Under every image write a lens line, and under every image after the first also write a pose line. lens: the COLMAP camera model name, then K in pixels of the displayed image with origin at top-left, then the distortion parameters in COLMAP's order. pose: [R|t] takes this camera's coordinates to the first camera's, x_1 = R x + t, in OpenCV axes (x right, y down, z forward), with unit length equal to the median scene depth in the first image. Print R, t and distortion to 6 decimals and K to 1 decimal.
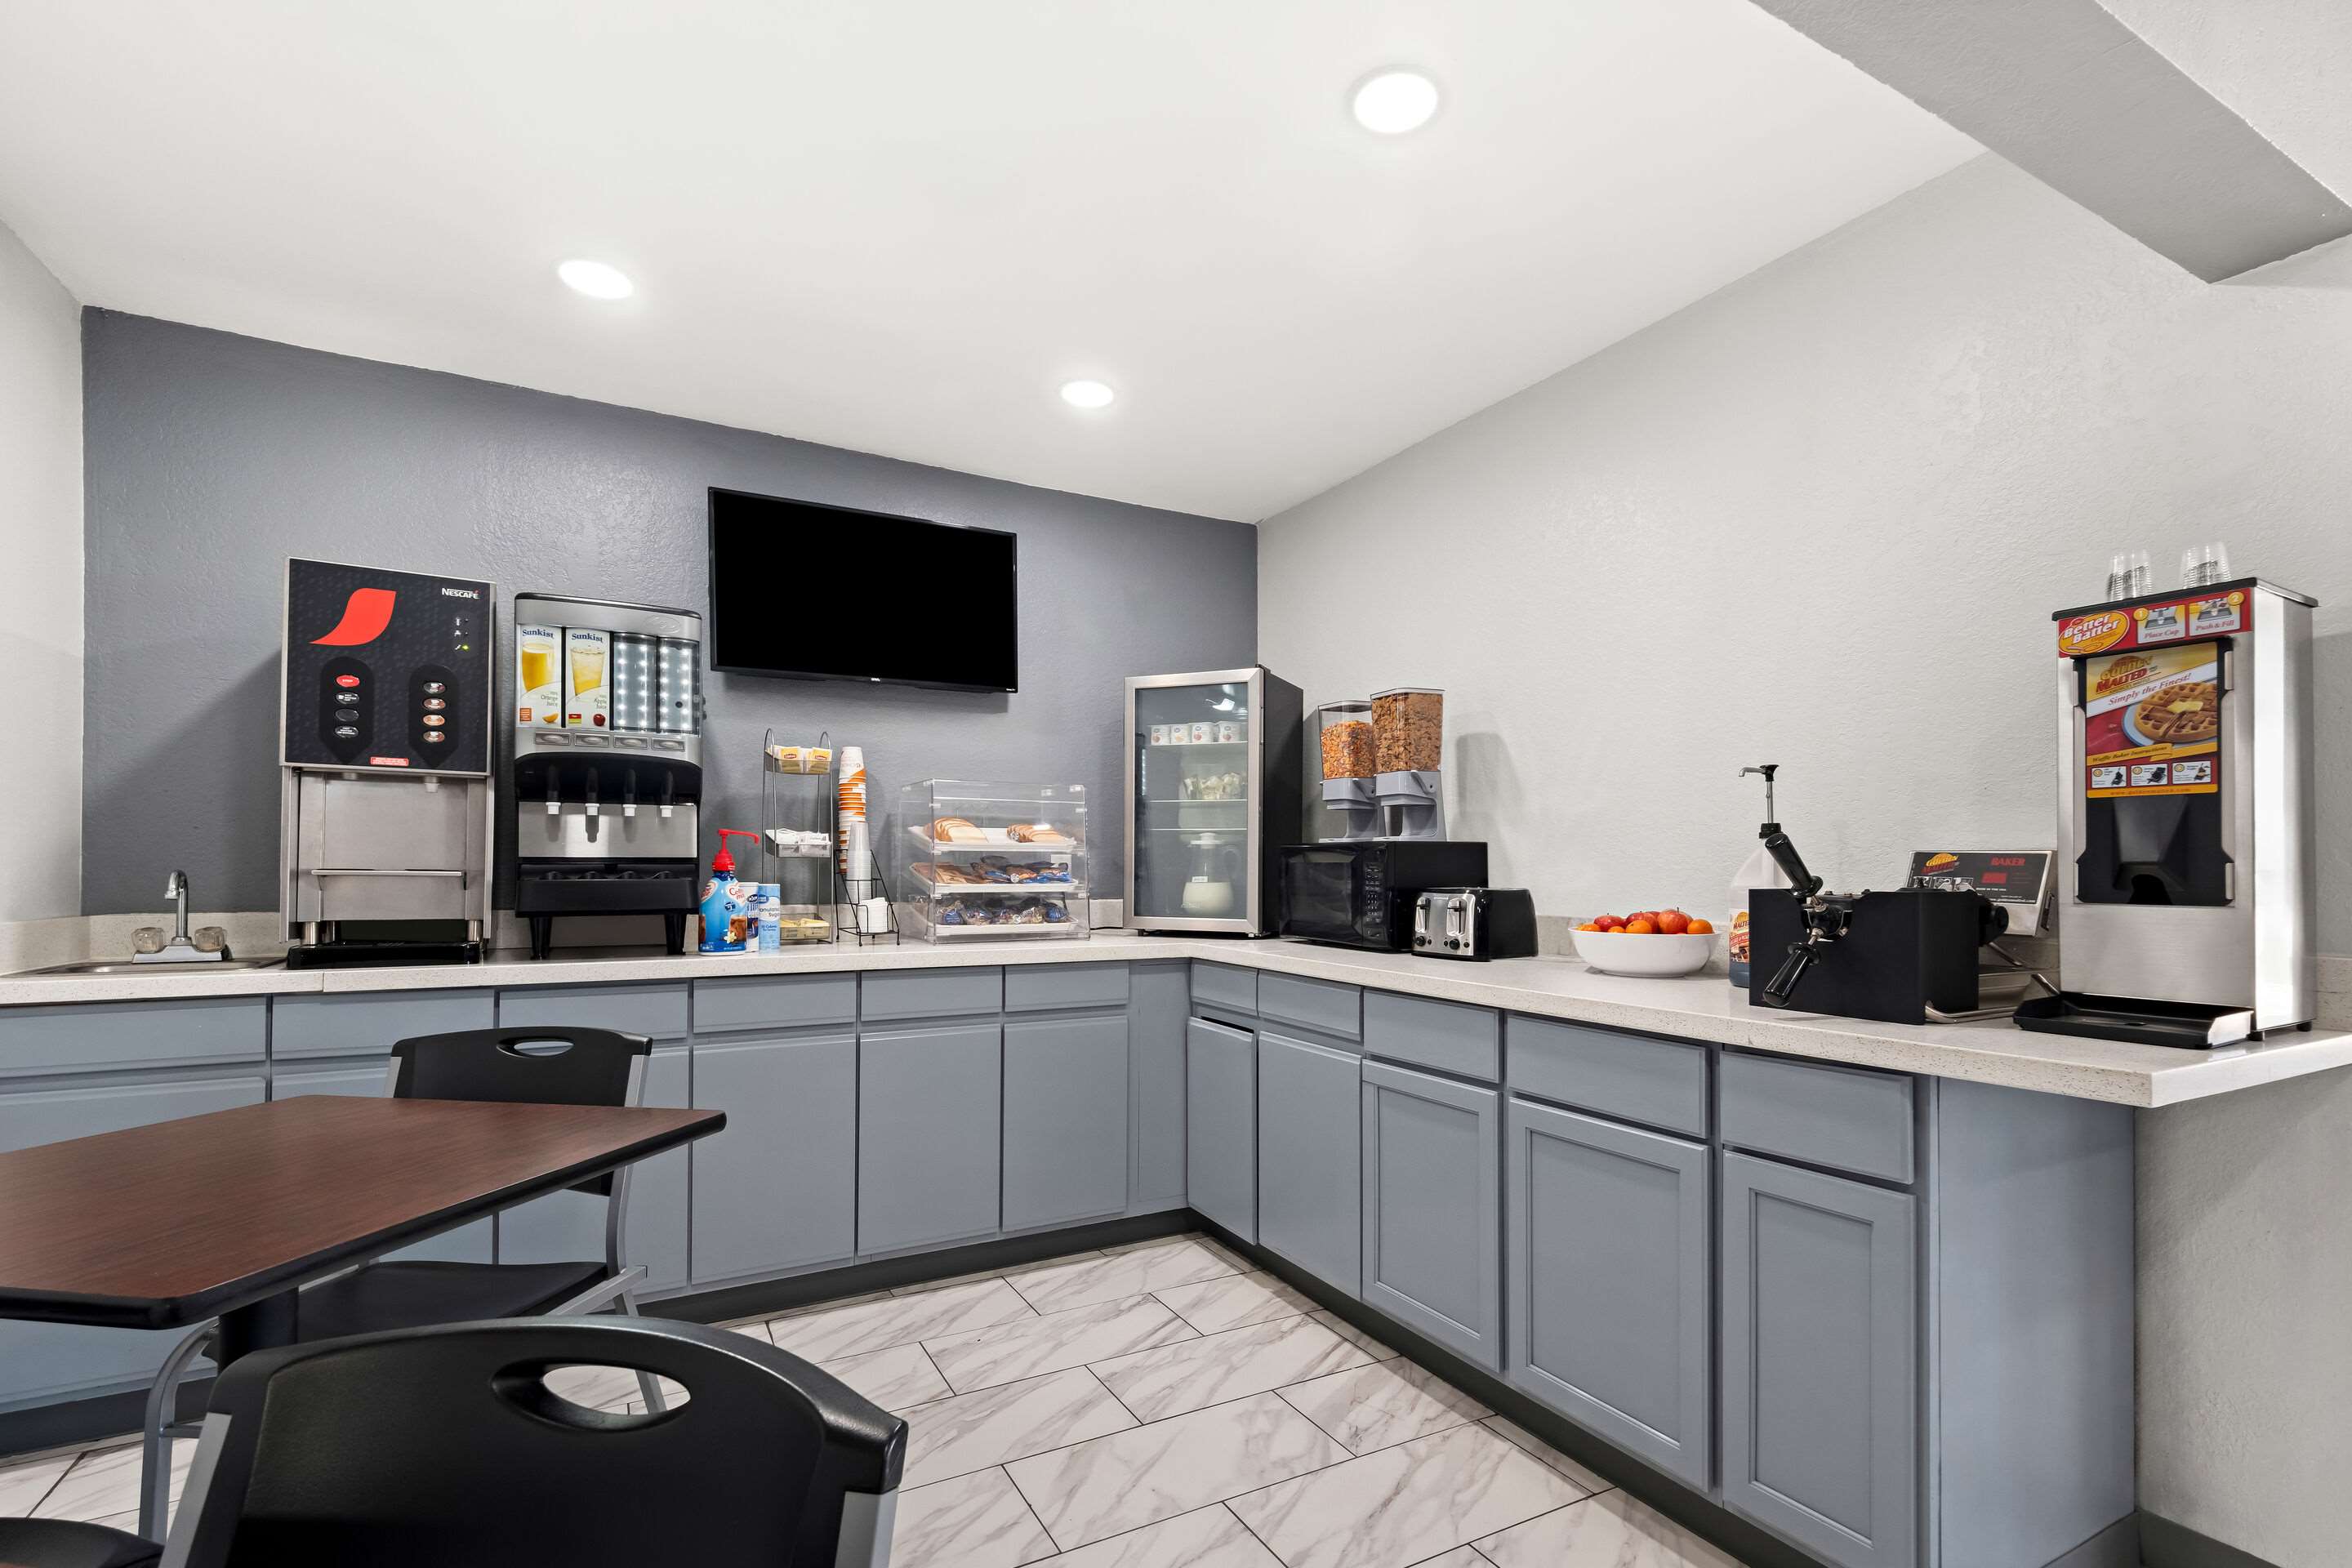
lens RADIAL K [[1075.6, 0, 1175.4], [0, 1075.6, 859.4], [0, 0, 1]] dist [-0.044570, -0.000127]
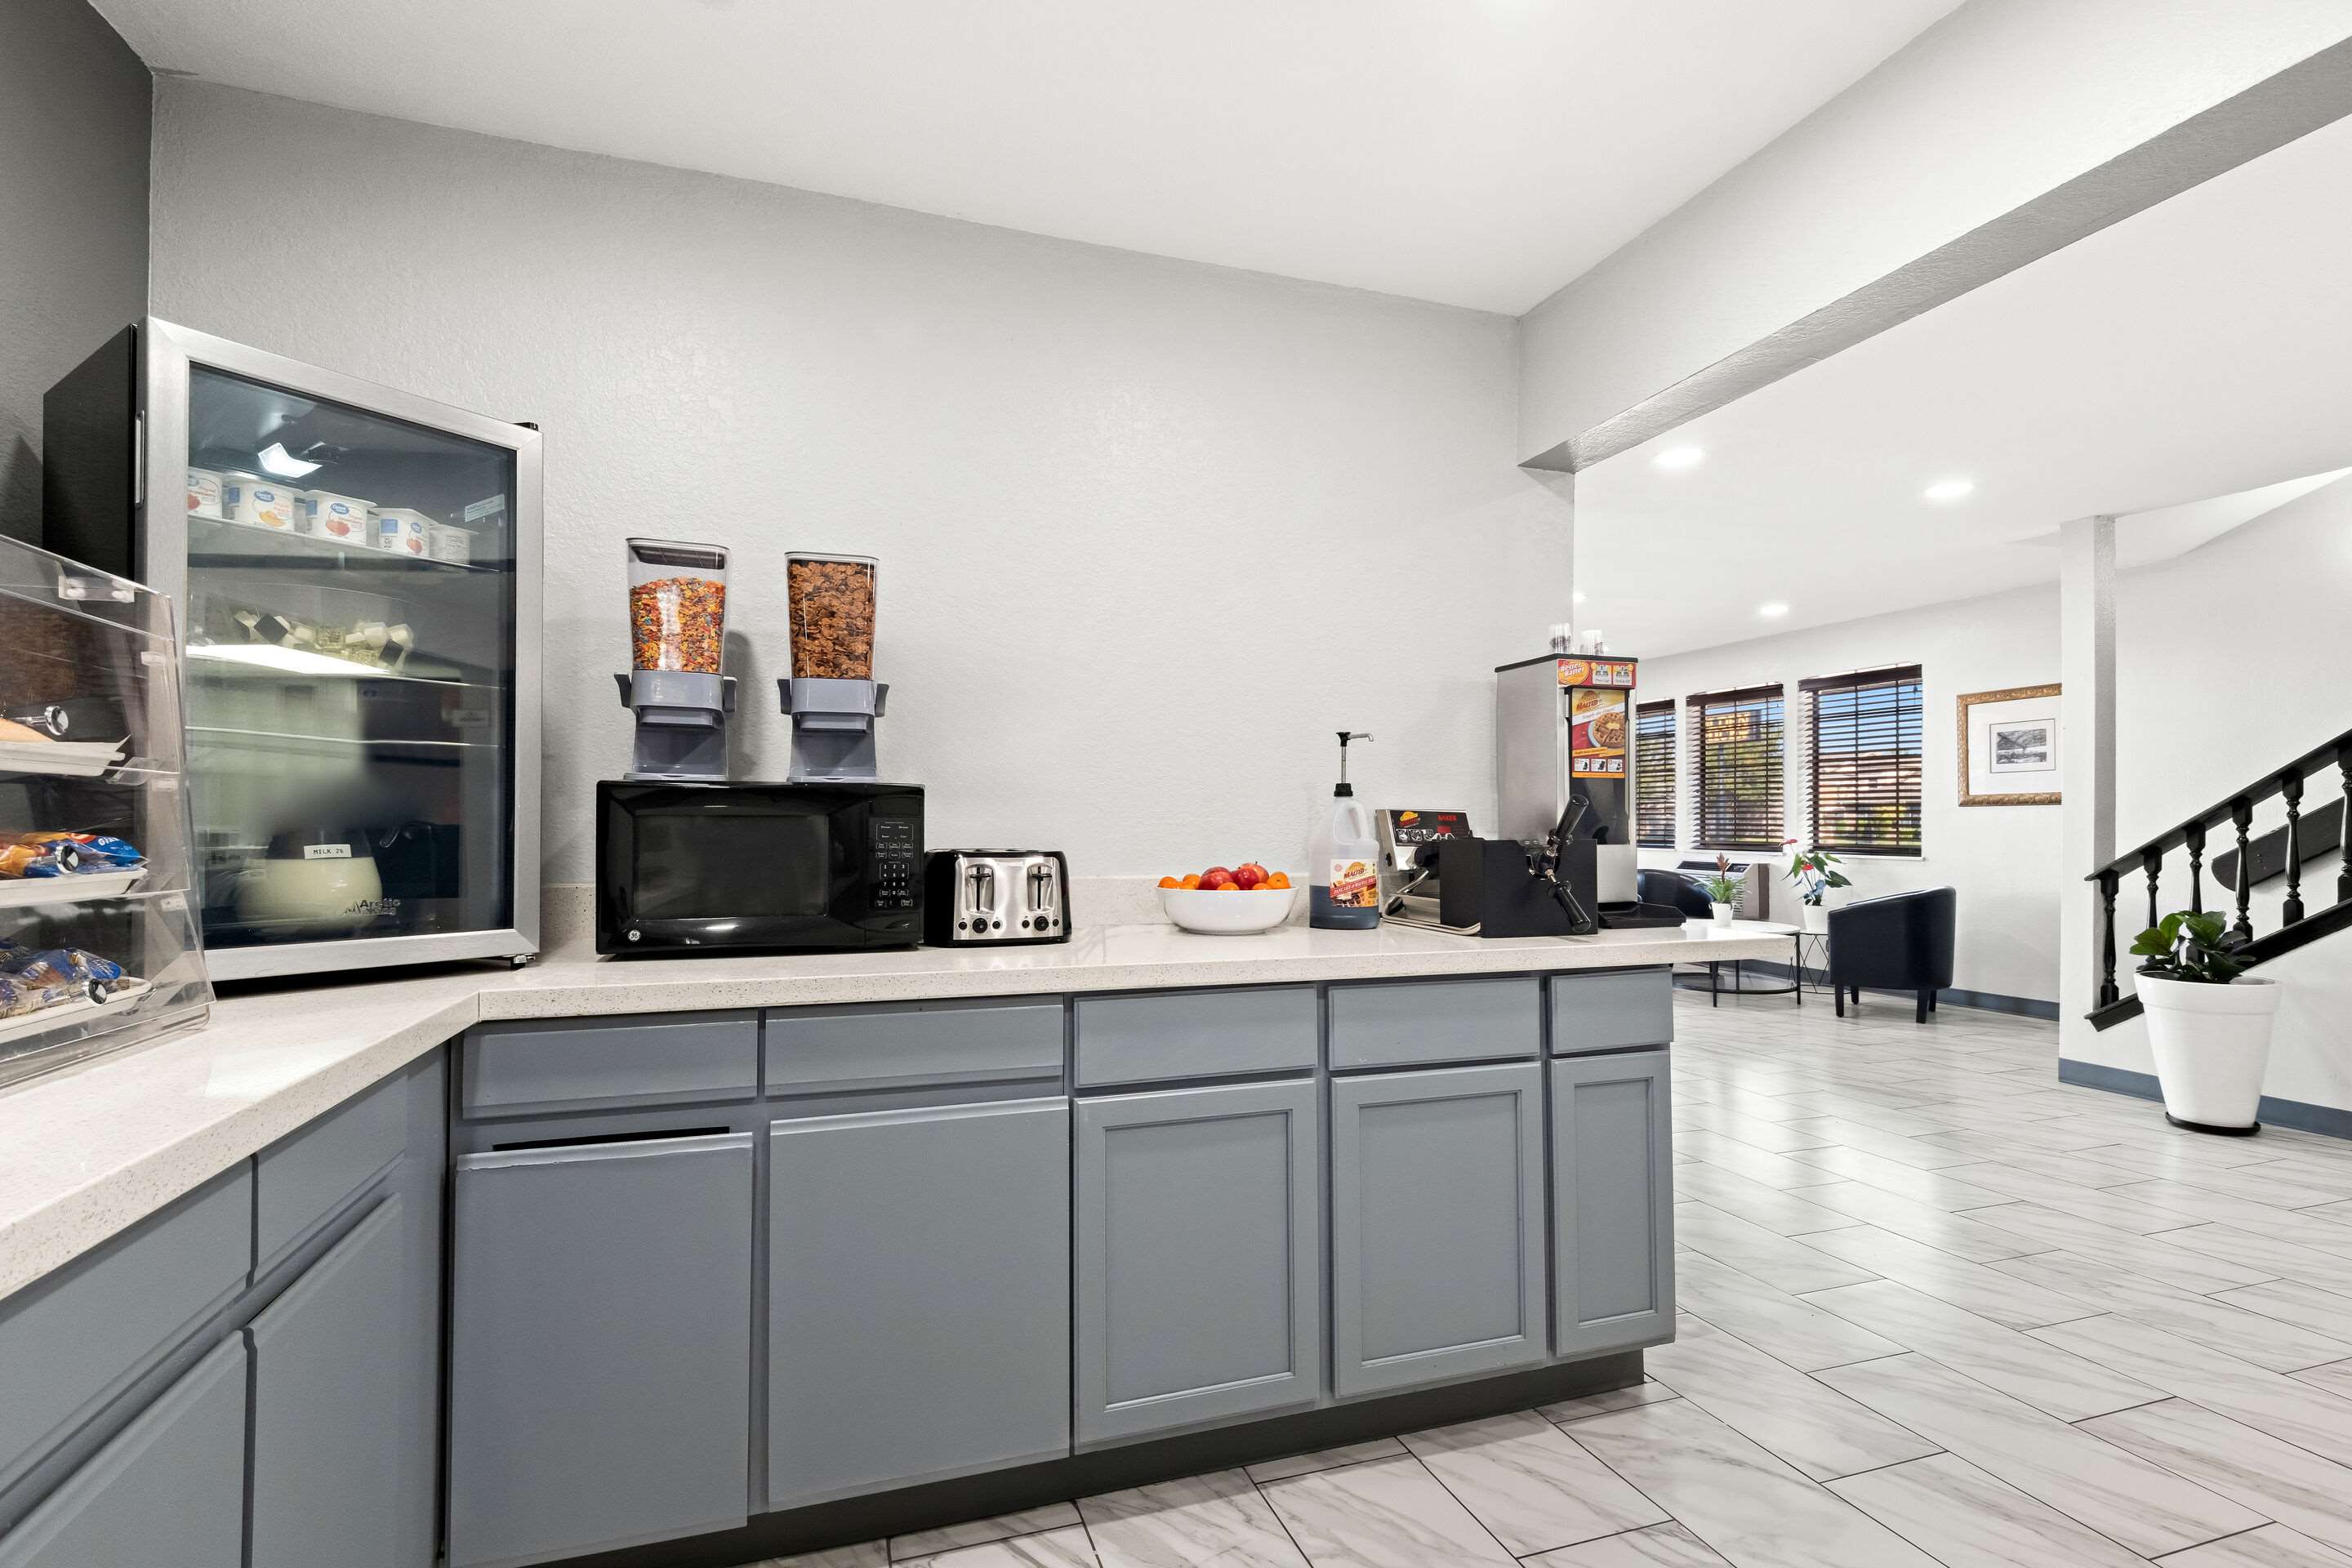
lens RADIAL K [[1074.5, 0, 1169.9], [0, 1074.5, 811.7], [0, 0, 1]] dist [-0.000402, -0.000163]
pose [[0.162436, 0.009095, 0.986677, -0.606820], [-0.005548, 0.999950, -0.008304, 0.006972], [-0.986703, -0.004125, 0.162478, 0.996027]]
